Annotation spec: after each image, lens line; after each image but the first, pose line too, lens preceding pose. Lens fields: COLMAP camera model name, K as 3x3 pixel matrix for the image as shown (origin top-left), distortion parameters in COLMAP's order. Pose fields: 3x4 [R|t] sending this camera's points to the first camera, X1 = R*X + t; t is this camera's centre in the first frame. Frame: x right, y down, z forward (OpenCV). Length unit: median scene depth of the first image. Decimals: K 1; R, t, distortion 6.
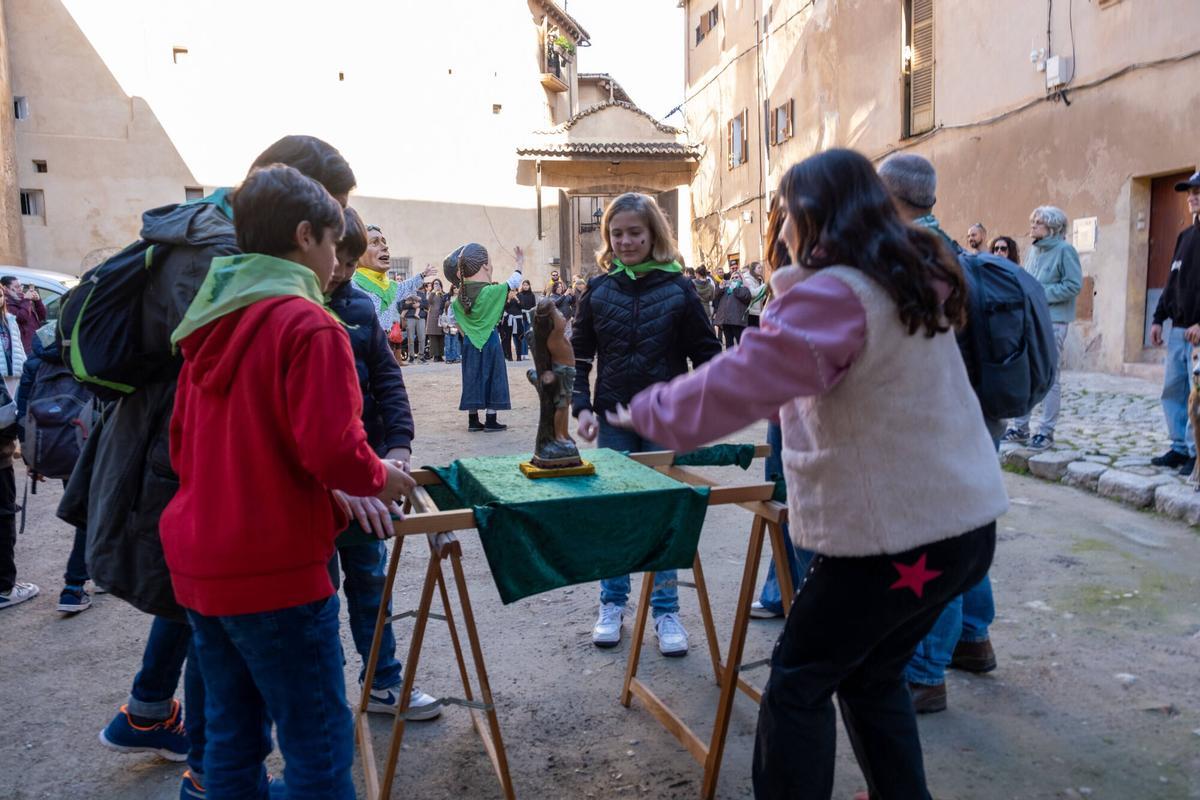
lens RADIAL K [[942.6, 0, 597.9], [0, 942.6, 405.0], [0, 0, 1]] dist [-0.003562, -0.003657]
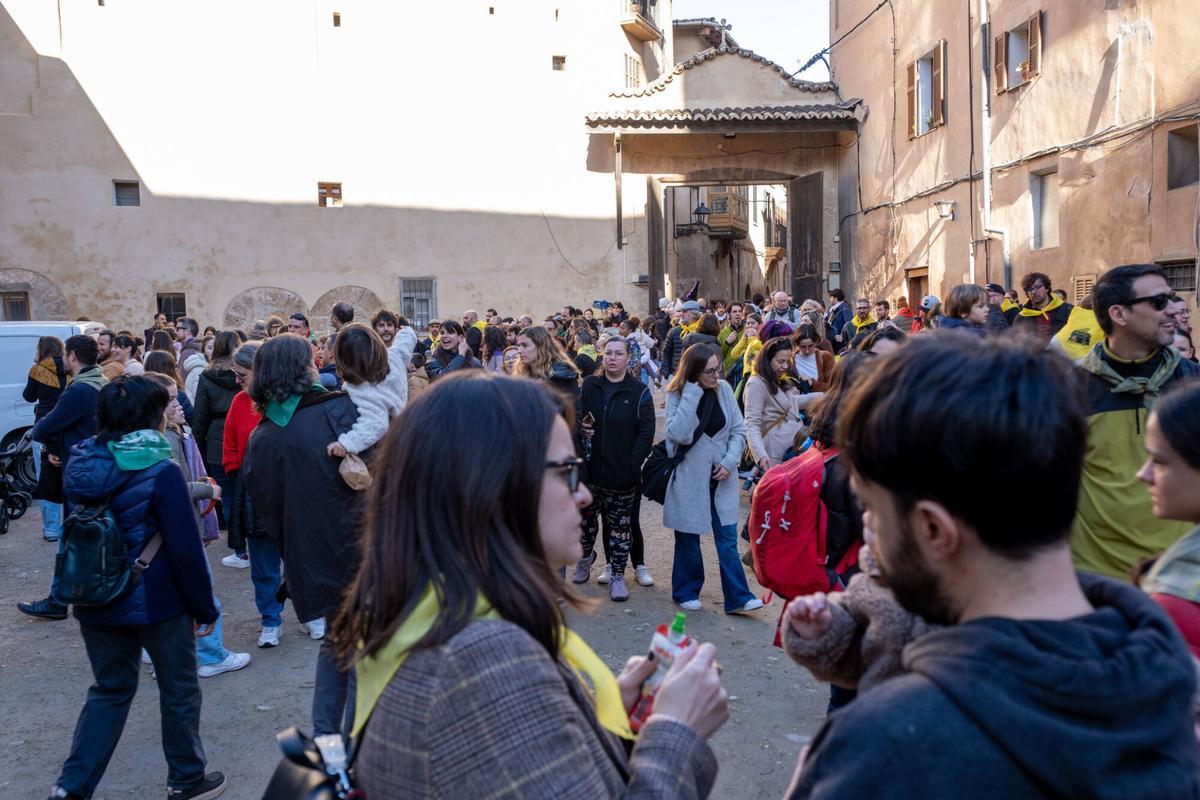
lens RADIAL K [[942.6, 0, 599.0], [0, 942.6, 394.4], [0, 0, 1]] dist [-0.003562, -0.003657]
pose [[0.996140, 0.001631, -0.087764, -0.015740], [-0.002503, 0.999949, -0.009829, -0.061578], [0.087743, 0.010011, 0.996093, 0.309756]]
